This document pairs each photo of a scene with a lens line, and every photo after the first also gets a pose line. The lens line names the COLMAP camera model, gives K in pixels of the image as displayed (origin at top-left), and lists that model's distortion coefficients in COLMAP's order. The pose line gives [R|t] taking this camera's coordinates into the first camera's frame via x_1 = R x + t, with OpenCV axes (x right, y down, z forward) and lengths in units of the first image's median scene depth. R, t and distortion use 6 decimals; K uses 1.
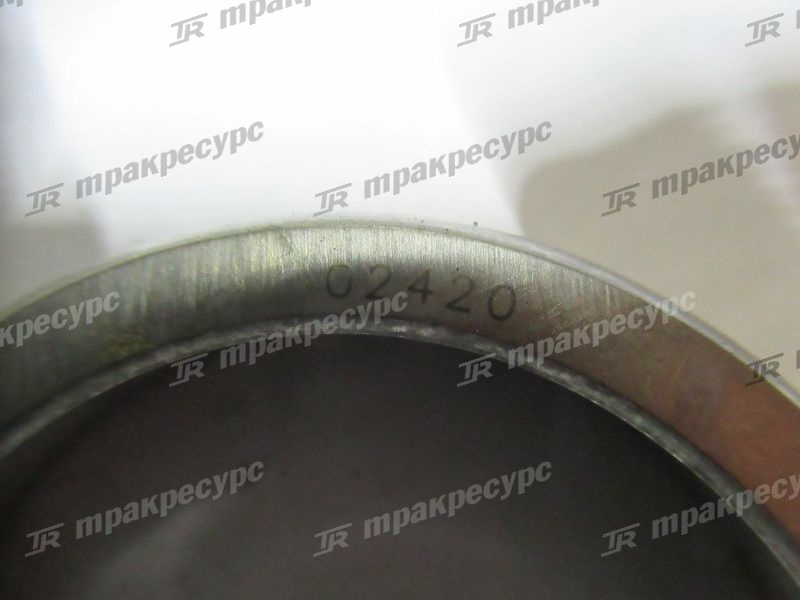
lens RADIAL K [[535.3, 0, 400.0], [0, 535.3, 300.0], [0, 0, 1]] dist [-0.000307, 0.001847]
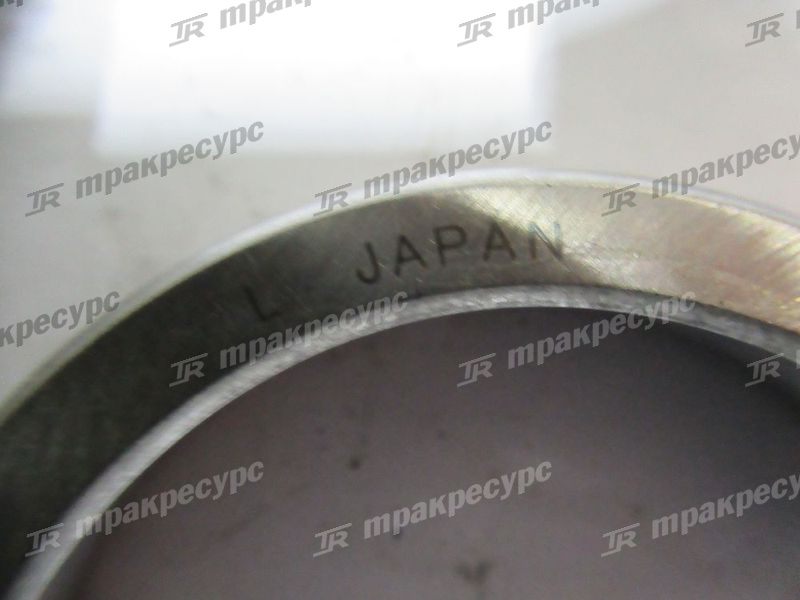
lens RADIAL K [[535.3, 0, 400.0], [0, 535.3, 300.0], [0, 0, 1]] dist [-0.000307, 0.001847]
pose [[0.999999, -0.000298, 0.001256, -0.539349], [0.000298, 1.000000, -0.000044, -0.000038], [-0.001256, 0.000044, 0.999999, 0.000346]]
